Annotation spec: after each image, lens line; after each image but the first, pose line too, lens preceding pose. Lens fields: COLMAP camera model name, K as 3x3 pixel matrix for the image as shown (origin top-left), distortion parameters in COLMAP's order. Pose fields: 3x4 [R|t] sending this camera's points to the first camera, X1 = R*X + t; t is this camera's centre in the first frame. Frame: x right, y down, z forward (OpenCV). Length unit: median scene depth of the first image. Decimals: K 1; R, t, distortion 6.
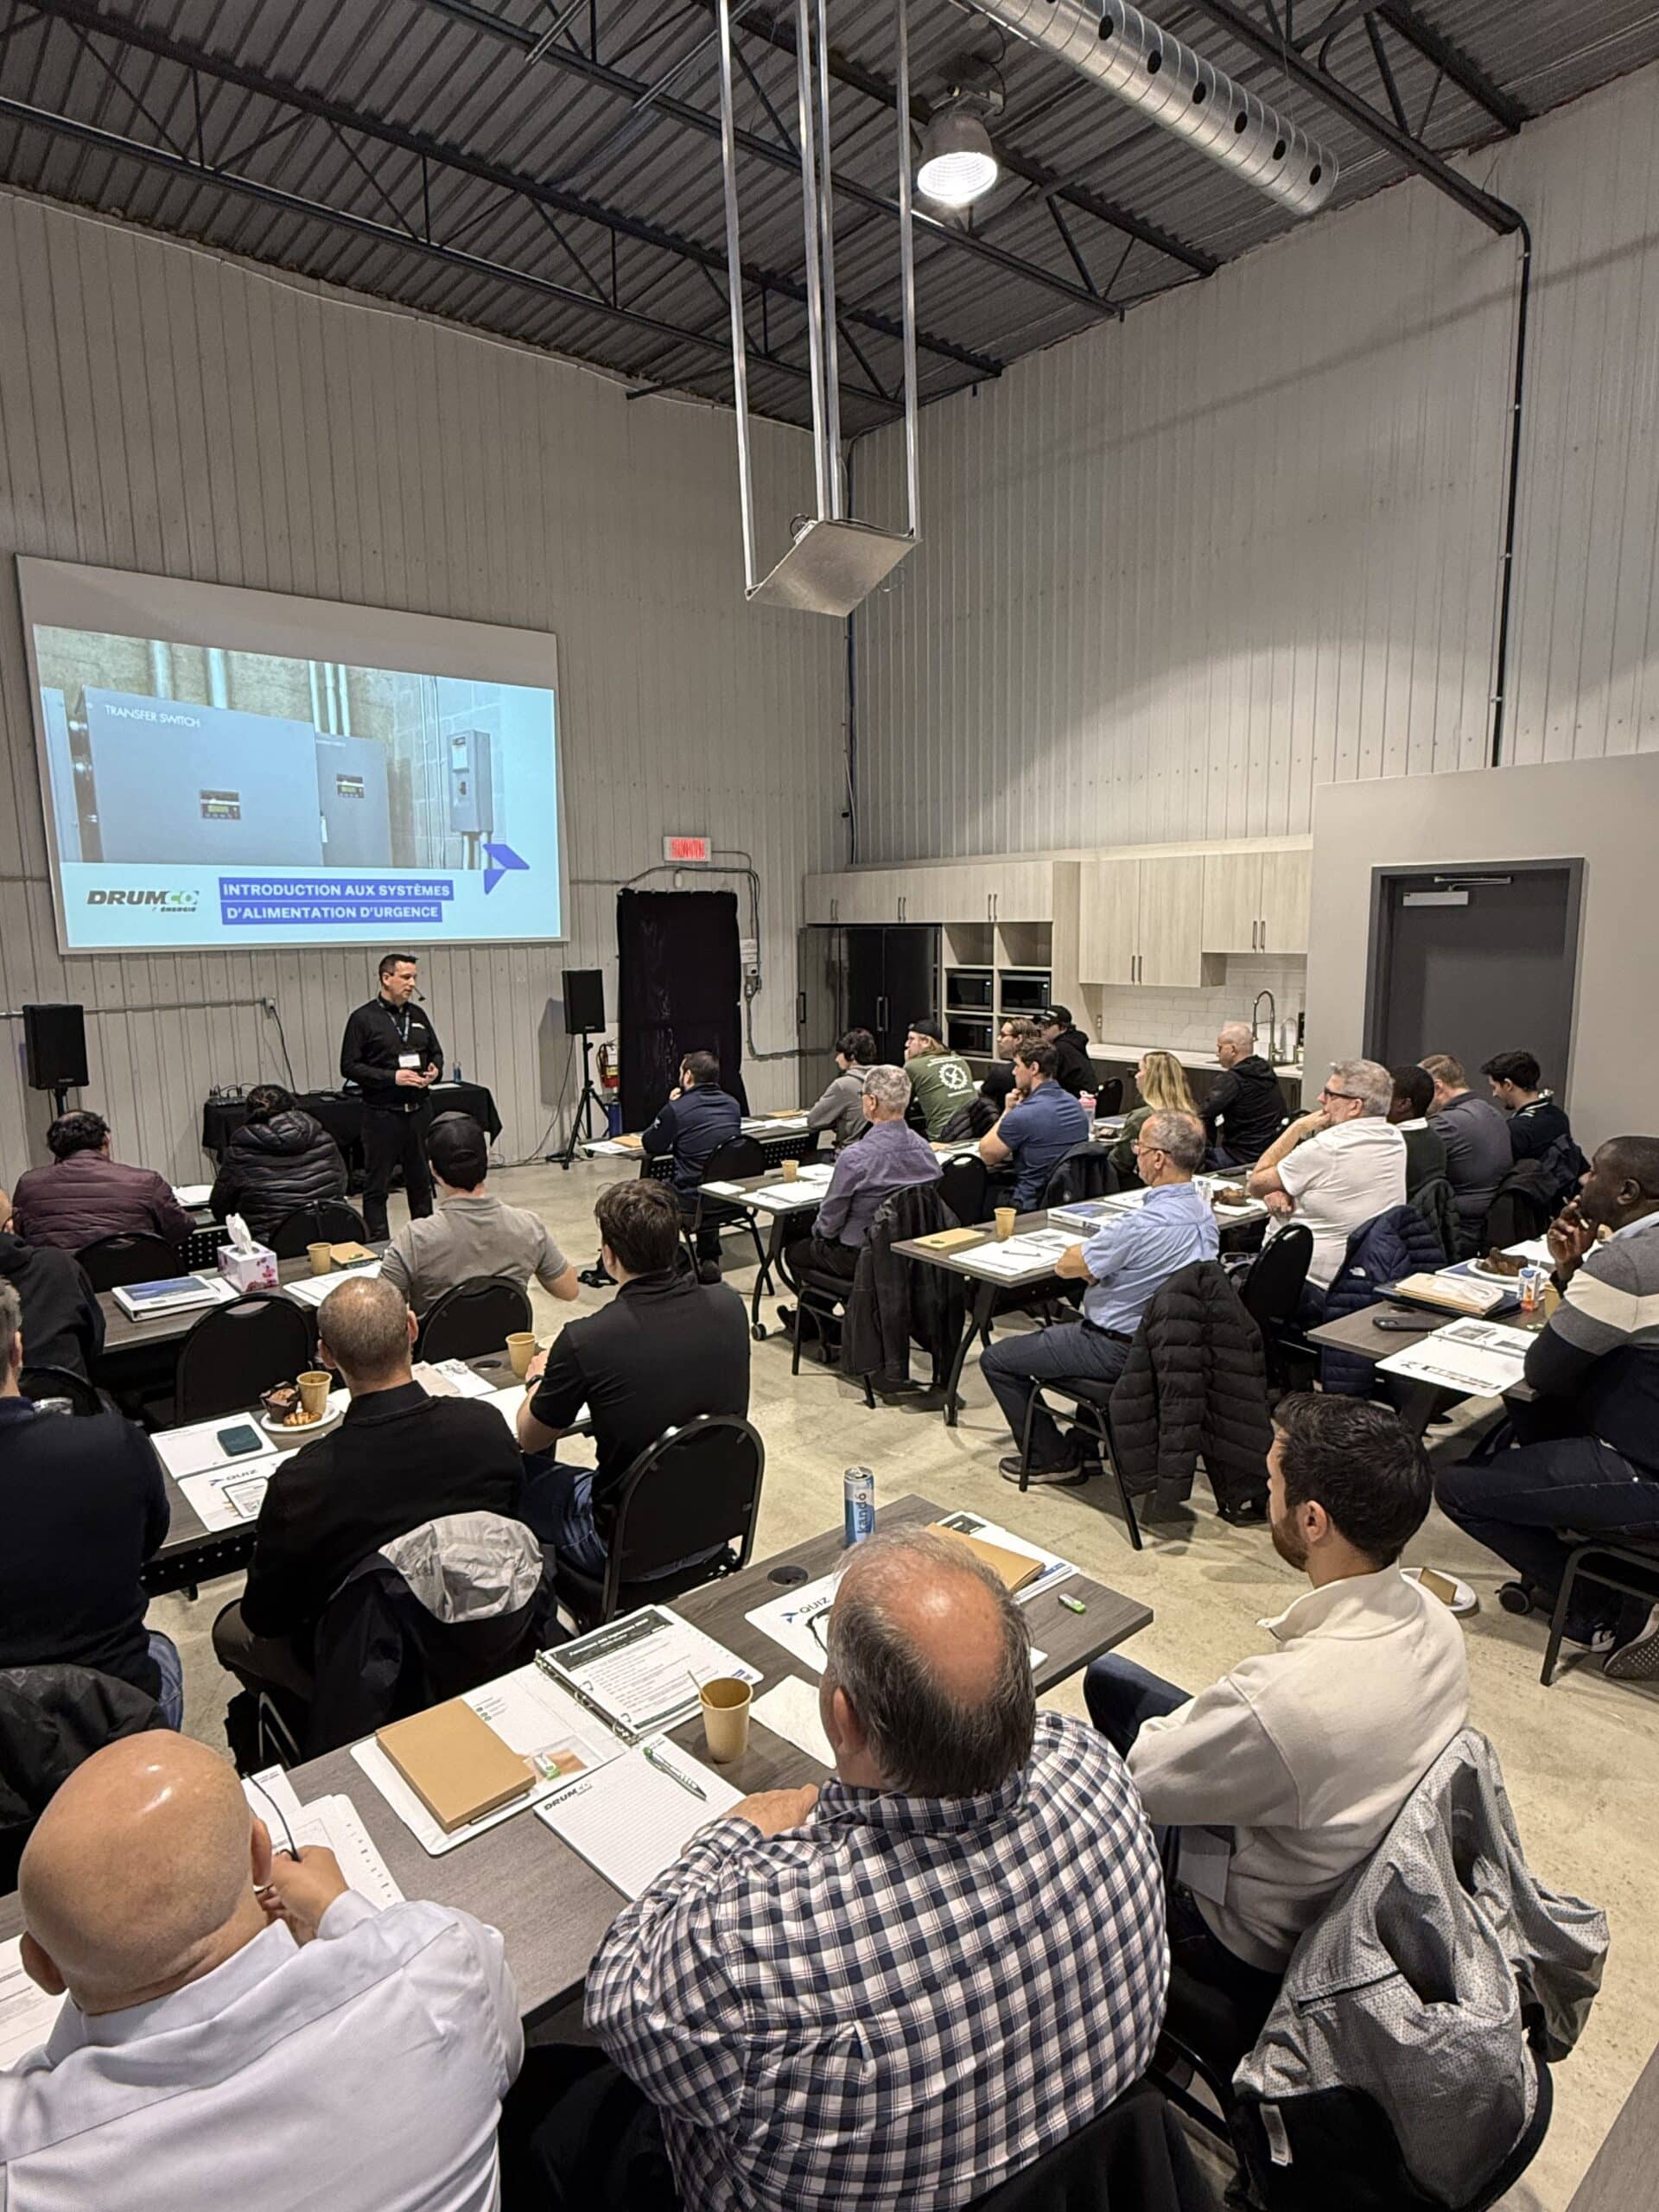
lens RADIAL K [[1222.3, 0, 829.5], [0, 1222.3, 1106.0], [0, 0, 1]] dist [0.000757, -0.000155]
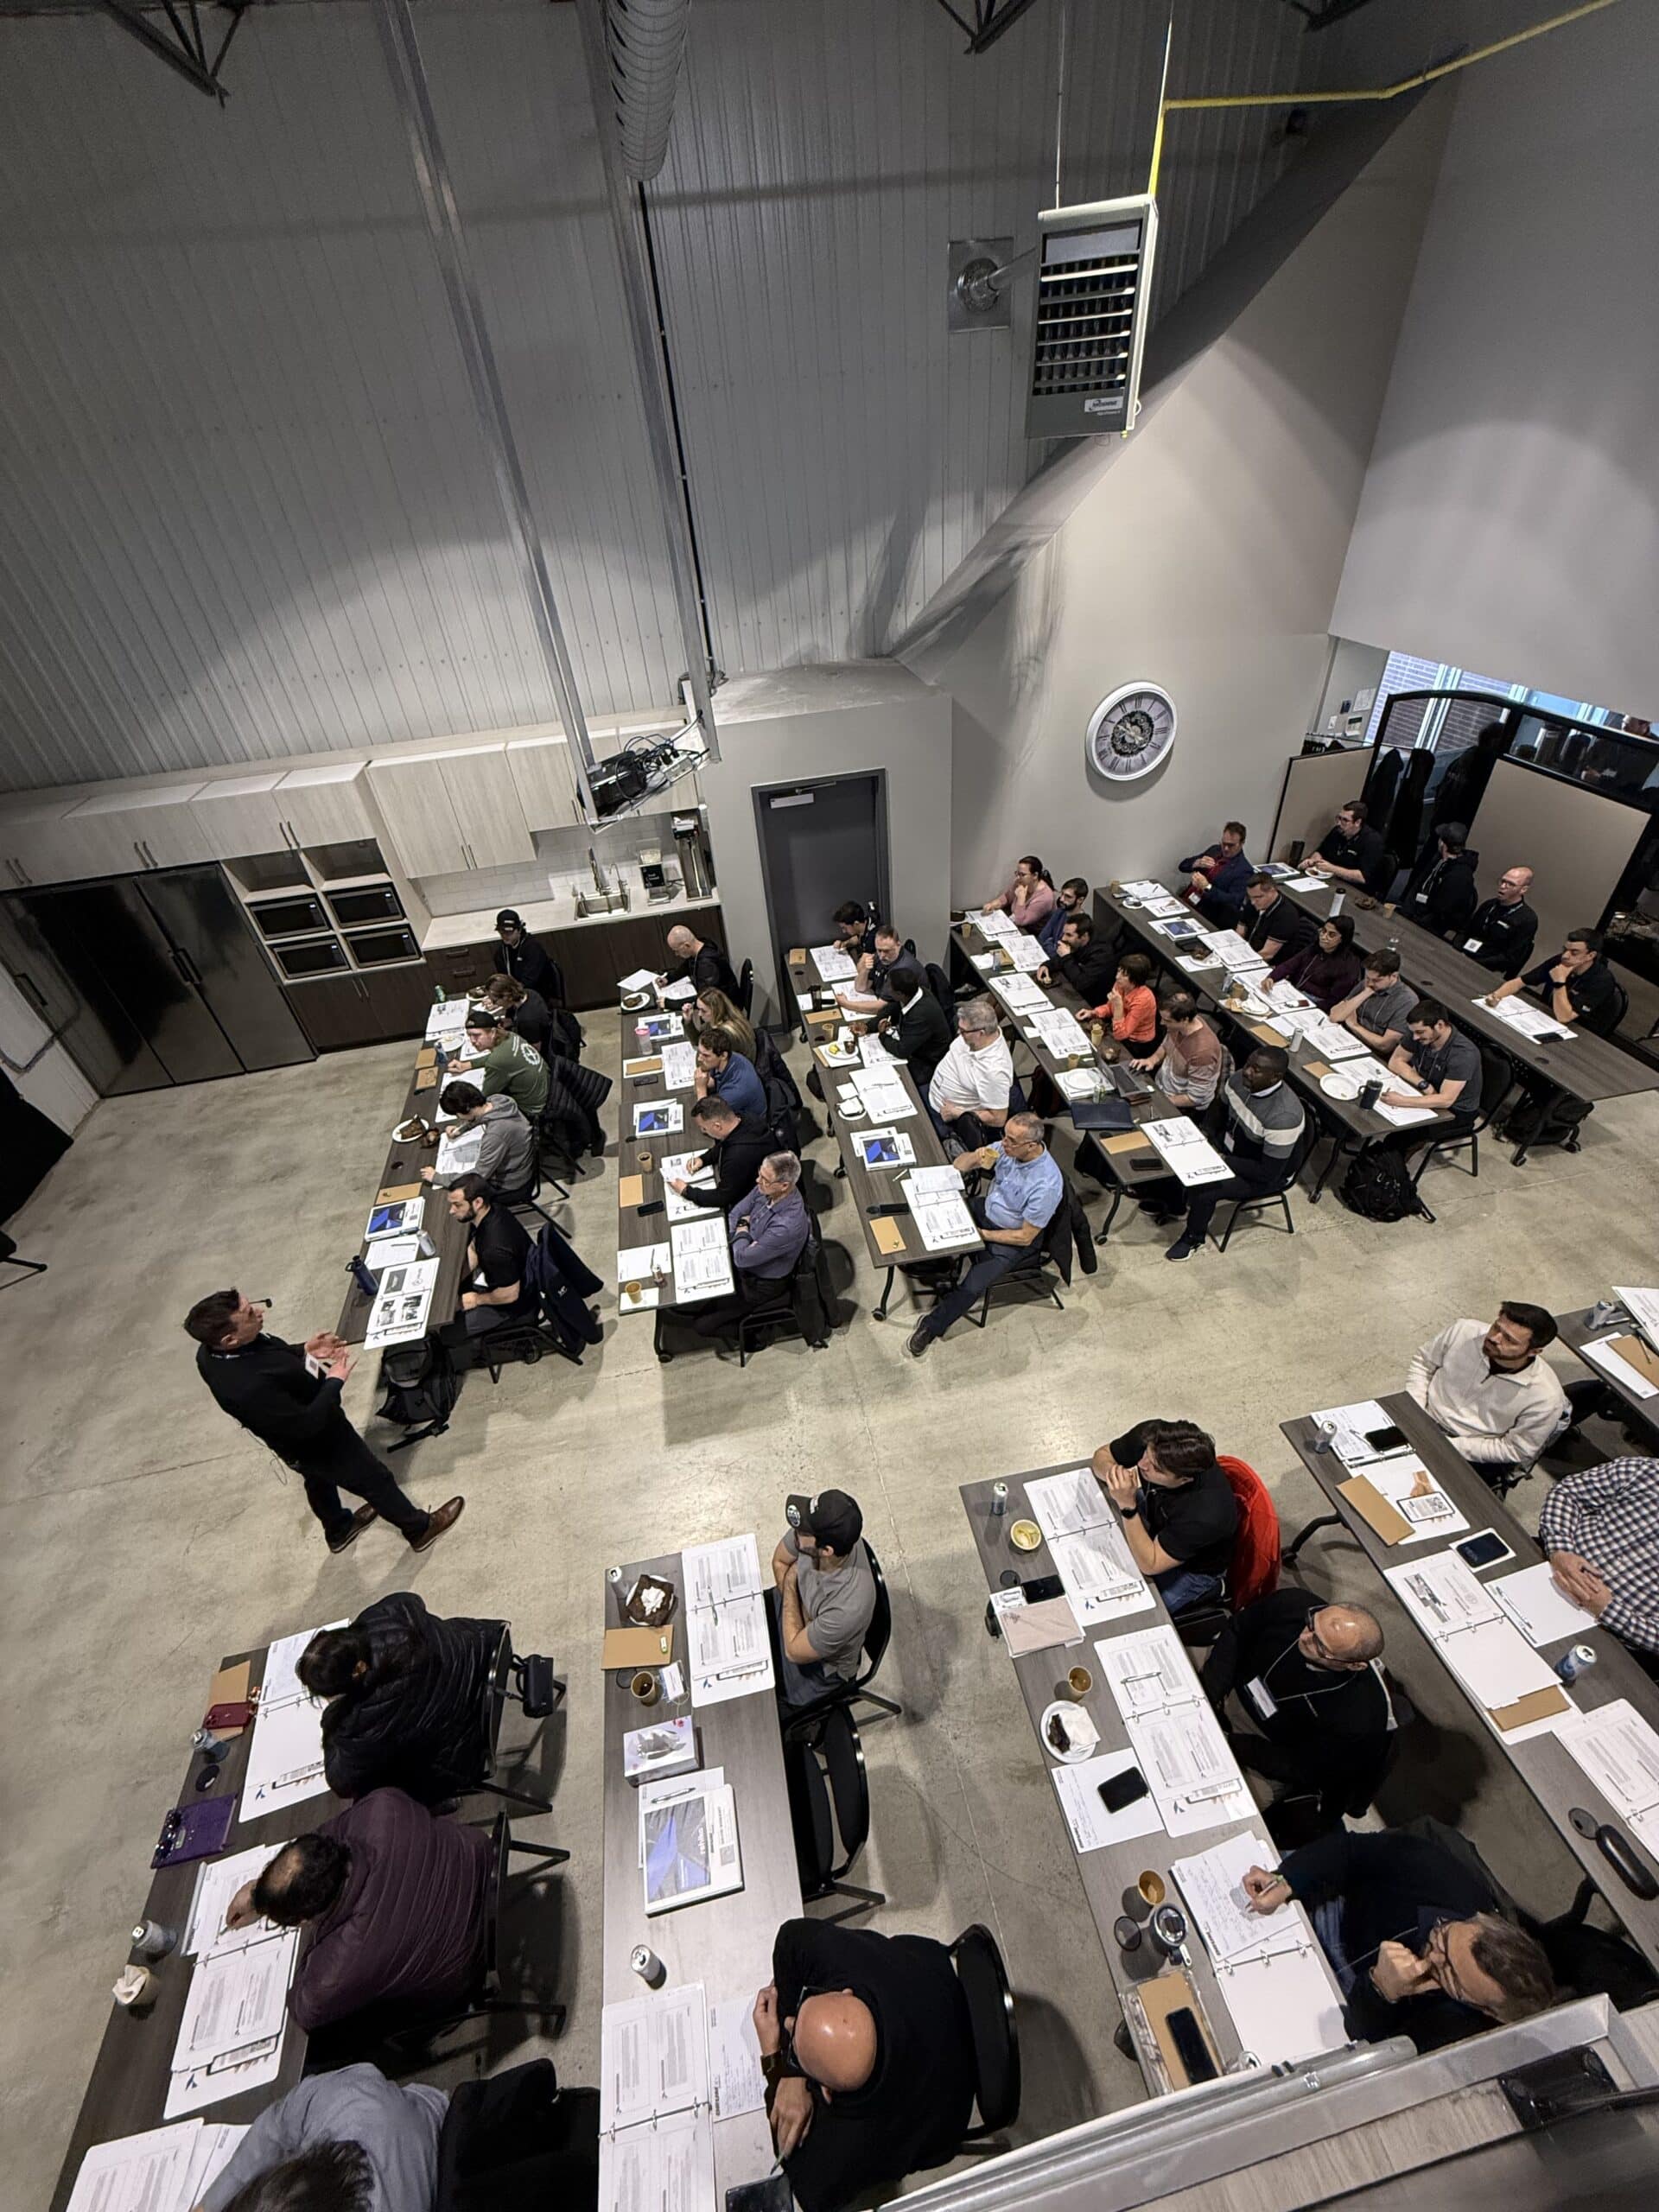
lens RADIAL K [[882.6, 0, 829.5], [0, 882.6, 1106.0], [0, 0, 1]] dist [0.000705, 0.000057]
pose [[0.471897, -0.558952, 0.681826, -0.354882], [0.200732, 0.821153, 0.534242, -0.366369], [-0.858499, -0.115243, 0.499699, 0.332132]]
